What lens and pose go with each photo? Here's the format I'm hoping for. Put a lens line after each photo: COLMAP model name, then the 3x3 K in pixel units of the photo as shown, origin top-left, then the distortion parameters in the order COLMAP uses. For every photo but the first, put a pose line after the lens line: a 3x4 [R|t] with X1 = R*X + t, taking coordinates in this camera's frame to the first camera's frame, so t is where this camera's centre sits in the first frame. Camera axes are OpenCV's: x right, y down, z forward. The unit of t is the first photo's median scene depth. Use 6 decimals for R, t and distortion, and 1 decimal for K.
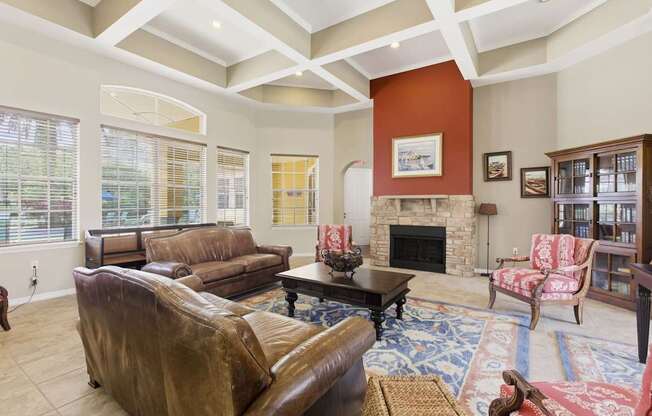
lens RADIAL K [[297.5, 0, 328.1], [0, 297.5, 206.4], [0, 0, 1]] dist [-0.004192, -0.000098]
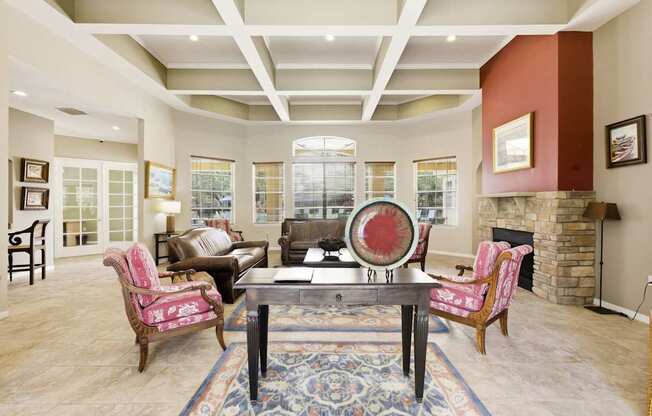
lens RADIAL K [[297.5, 0, 330.7], [0, 297.5, 206.5], [0, 0, 1]] dist [-0.004192, -0.000098]
pose [[0.549425, 0.002205, -0.835540, 0.754106], [-0.004854, 0.999988, -0.000552, 0.003187], [0.835529, 0.004359, 0.549429, 0.132849]]
